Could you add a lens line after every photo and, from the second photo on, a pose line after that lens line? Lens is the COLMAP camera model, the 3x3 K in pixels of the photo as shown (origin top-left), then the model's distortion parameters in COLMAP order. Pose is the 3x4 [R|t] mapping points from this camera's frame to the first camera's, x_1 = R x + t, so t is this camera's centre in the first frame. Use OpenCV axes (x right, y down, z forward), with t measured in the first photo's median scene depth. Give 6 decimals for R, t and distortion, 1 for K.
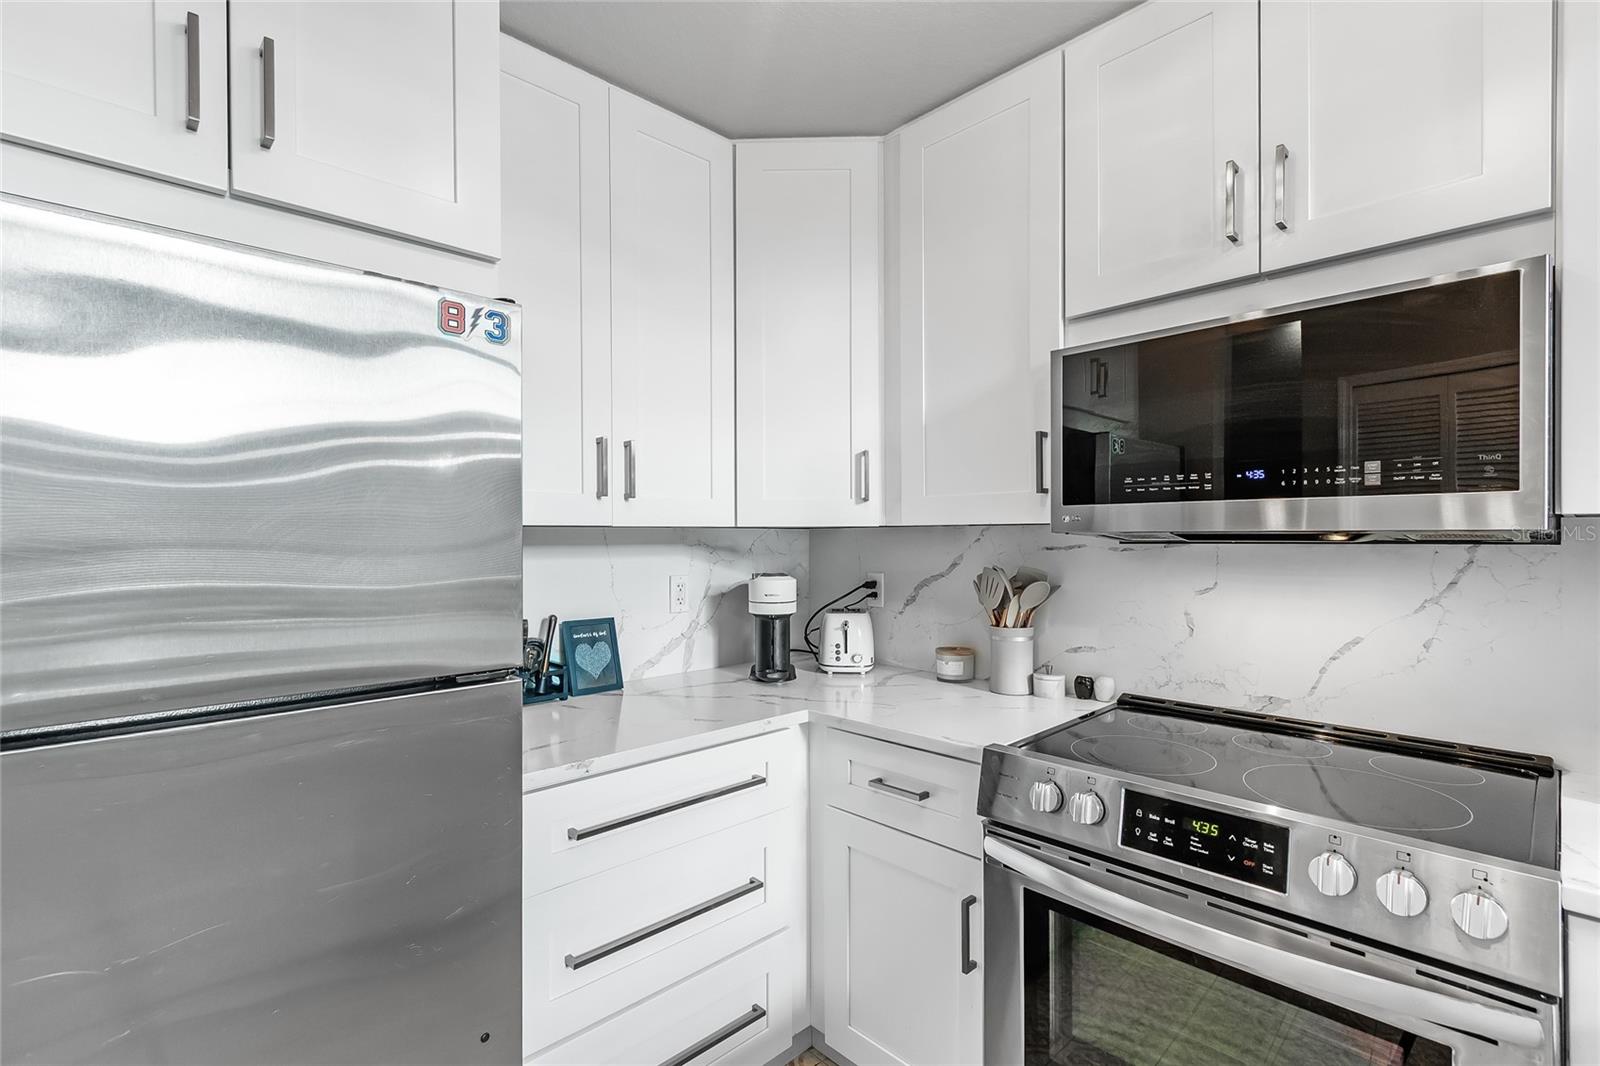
lens RADIAL K [[731.6, 0, 800.0], [0, 731.6, 533.0], [0, 0, 1]] dist [0.002576, 0.000265]
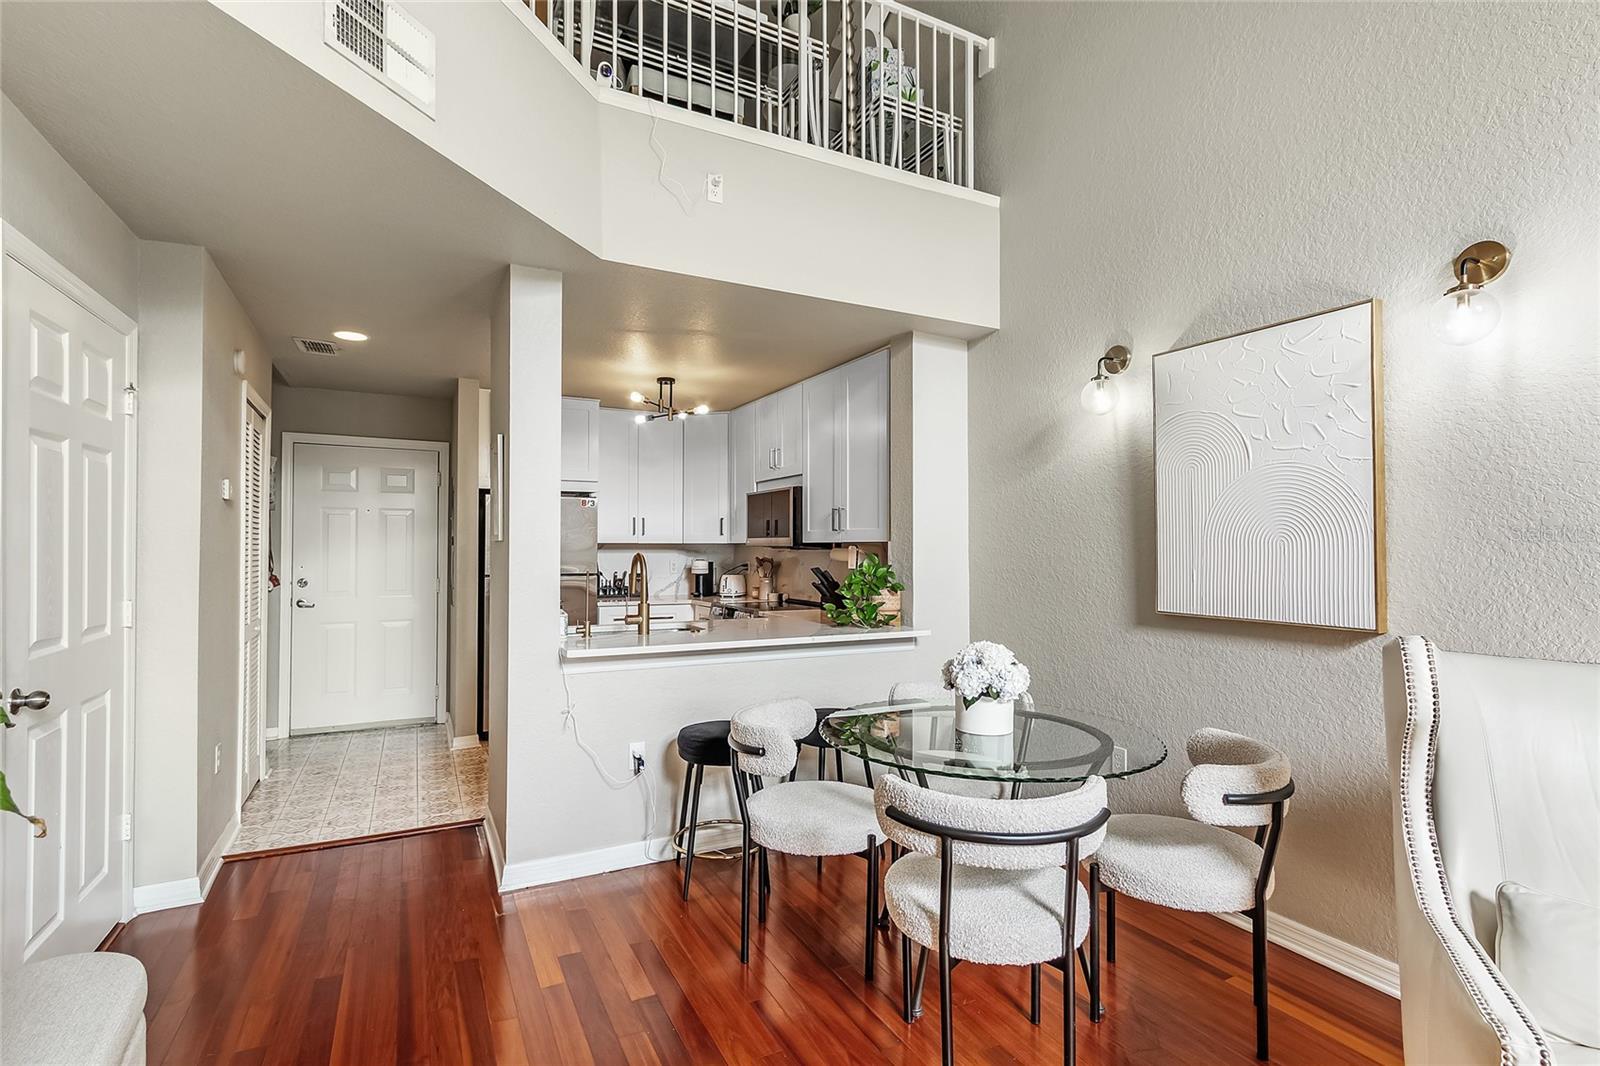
lens RADIAL K [[762.0, 0, 806.8], [0, 762.0, 537.2], [0, 0, 1]] dist [0.003977, -0.000207]
pose [[0.961434, 0.002450, -0.275025, 1.594092], [-0.005023, 0.999950, -0.008652, -0.012835], [0.274990, 0.009699, 0.961398, -2.364826]]
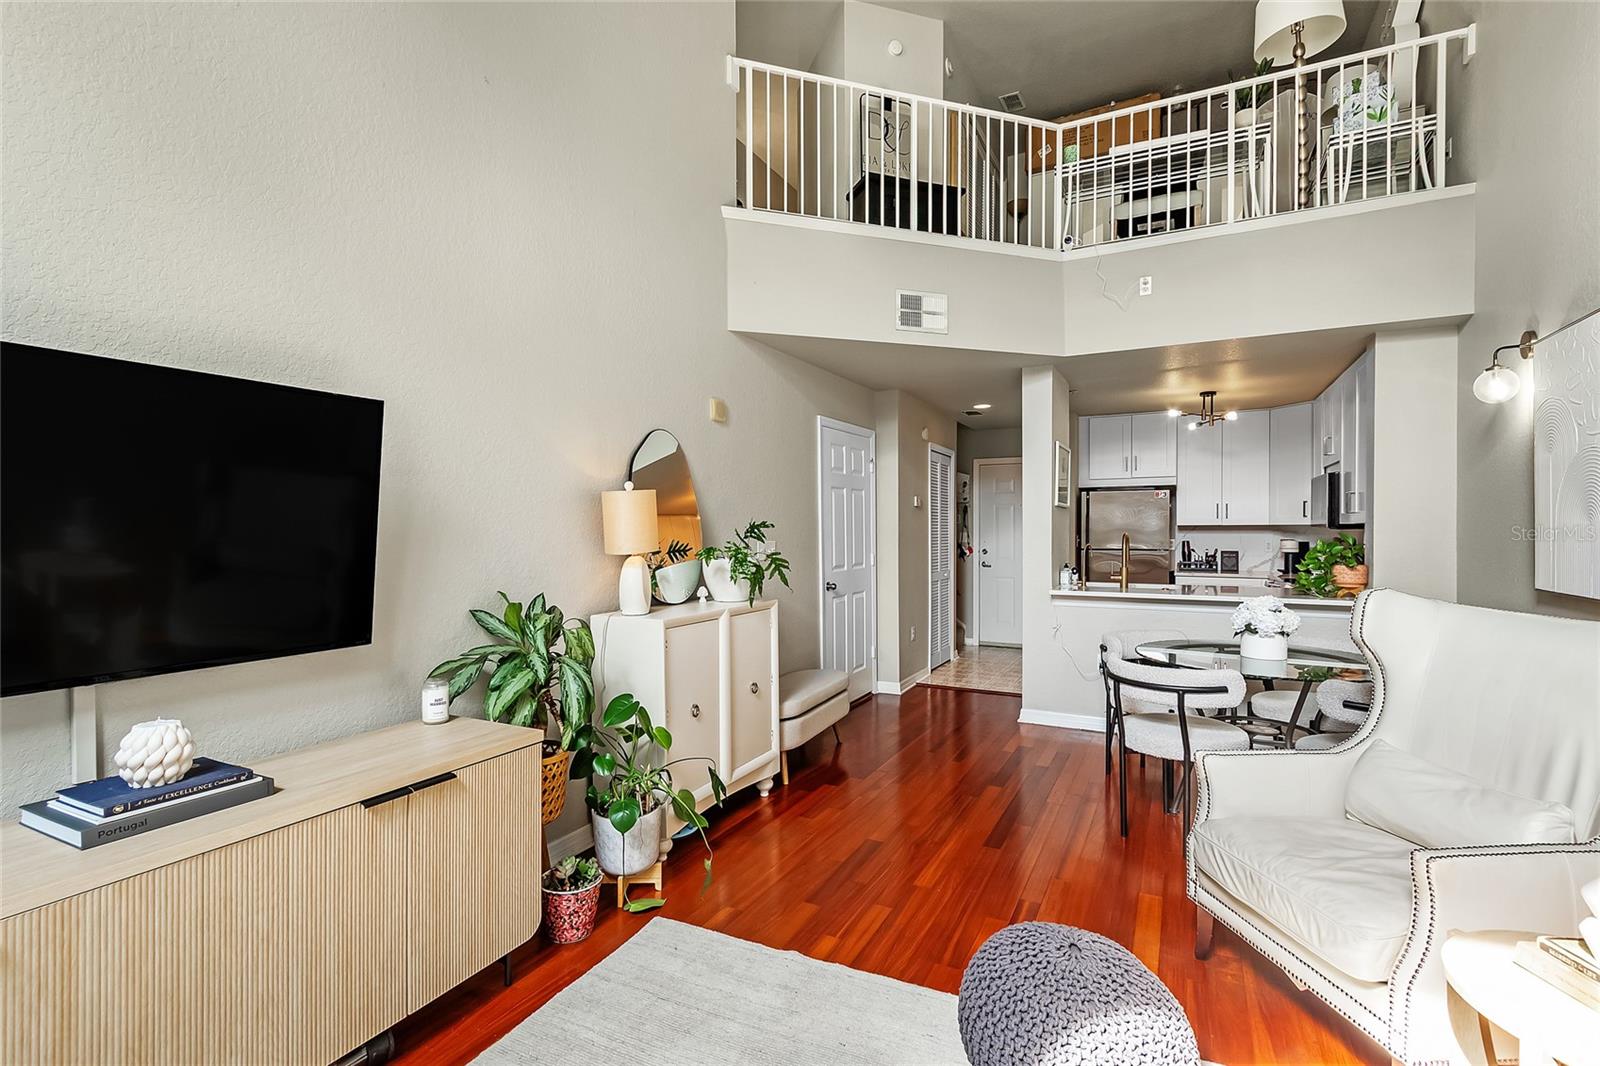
lens RADIAL K [[760.3, 0, 782.3], [0, 760.3, 540.8], [0, 0, 1]] dist [0.003505, -0.000688]
pose [[0.311594, 0.017132, -0.950061, 3.187926], [0.007023, 0.999769, 0.020331, -0.028021], [0.950189, -0.013007, 0.311401, -2.781663]]
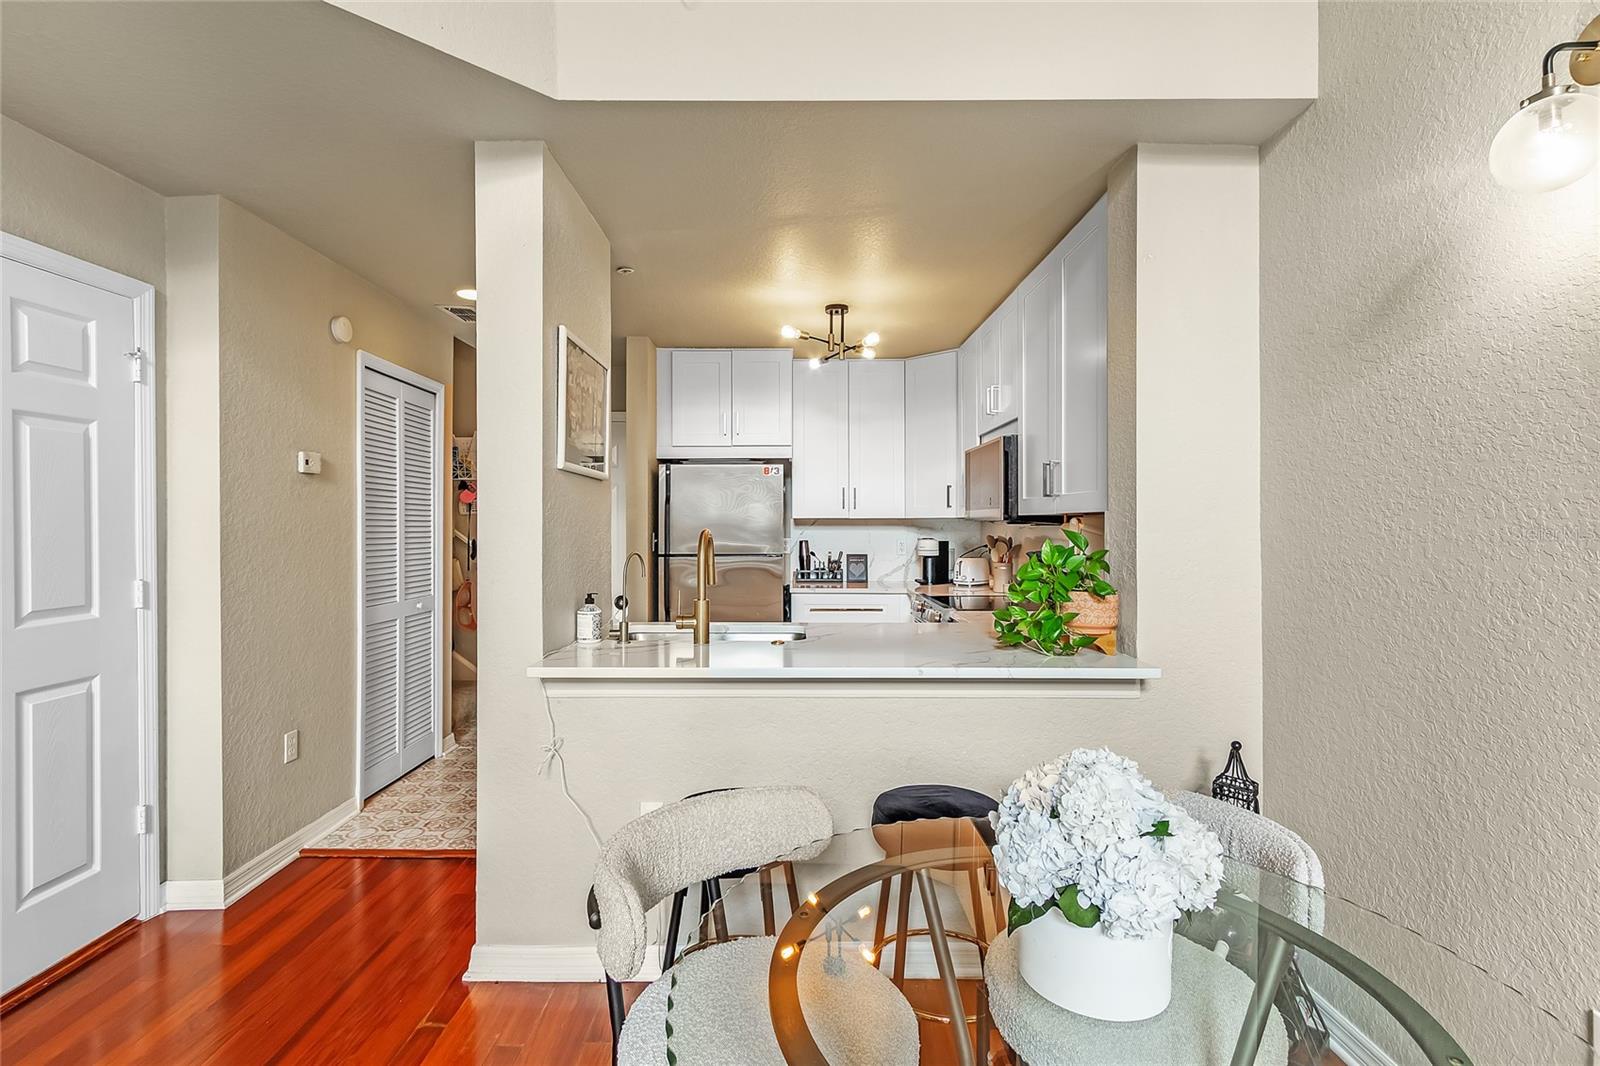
lens RADIAL K [[761.8, 0, 796.6], [0, 761.8, 526.6], [0, 0, 1]] dist [0.002487, -0.000409]
pose [[0.722036, 0.005630, -0.691832, 1.769883], [0.000875, 0.999959, 0.009050, -0.005256], [0.691855, -0.007140, 0.722001, -1.364377]]
